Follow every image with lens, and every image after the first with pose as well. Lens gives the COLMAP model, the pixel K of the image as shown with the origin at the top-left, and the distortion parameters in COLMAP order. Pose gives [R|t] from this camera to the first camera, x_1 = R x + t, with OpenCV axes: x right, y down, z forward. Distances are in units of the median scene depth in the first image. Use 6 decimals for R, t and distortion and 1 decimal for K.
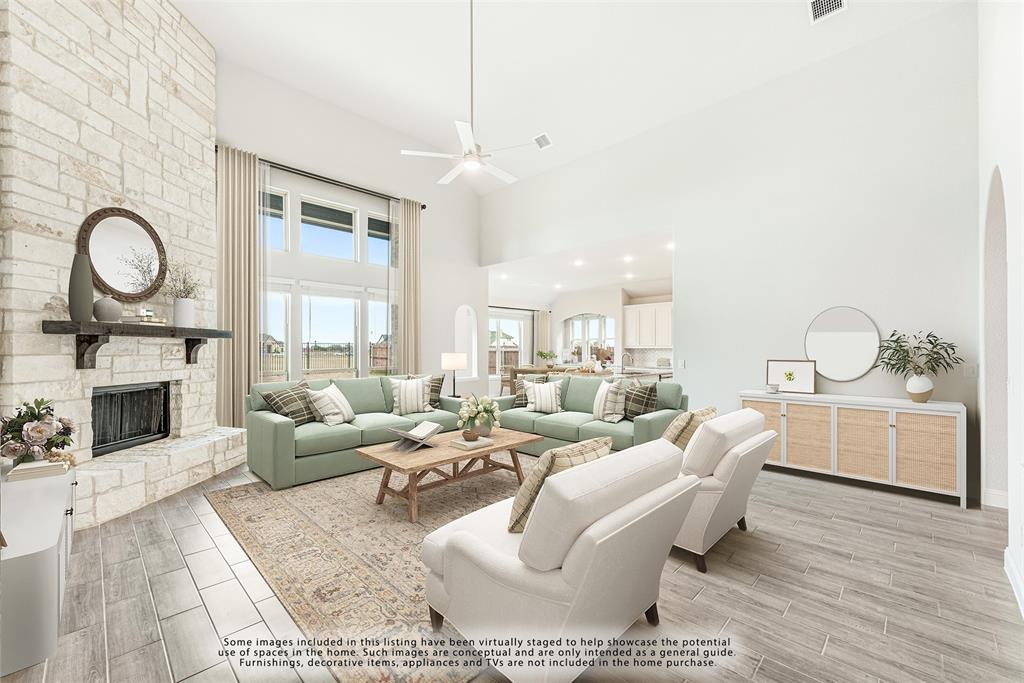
lens RADIAL K [[410.1, 0, 513.9], [0, 410.1, 346.6], [0, 0, 1]] dist [0.008982, -0.000298]
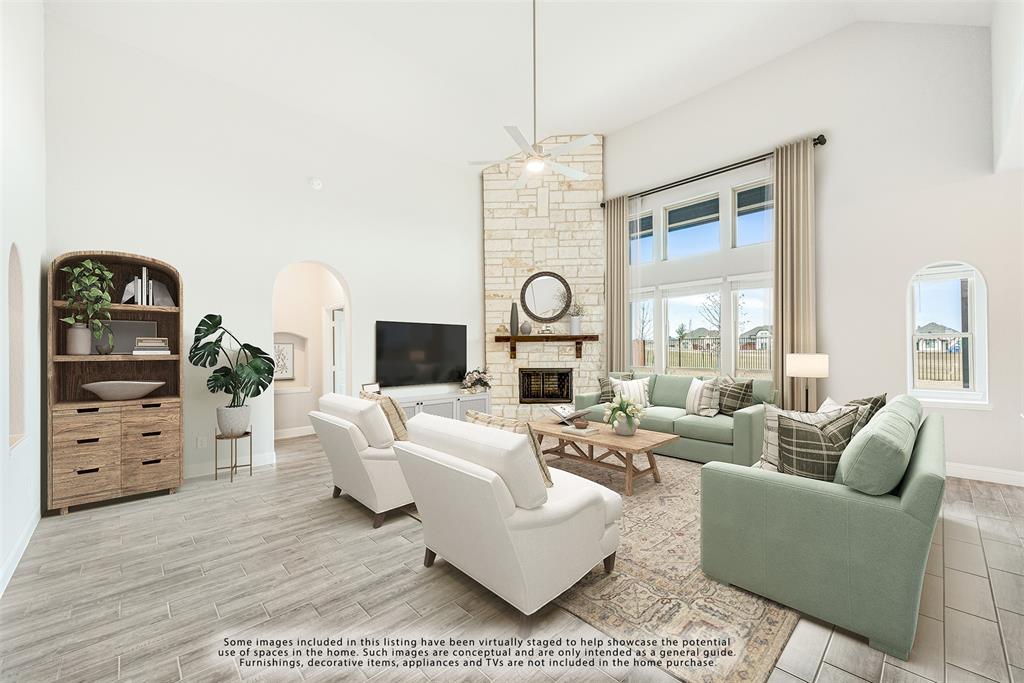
lens RADIAL K [[410.1, 0, 514.1], [0, 410.1, 347.0], [0, 0, 1]] dist [0.008982, -0.000298]
pose [[-0.030444, -0.003180, -0.999531, 0.781155], [0.016083, 0.999864, -0.003671, 0.002798], [0.999407, -0.016188, -0.030388, 0.835554]]
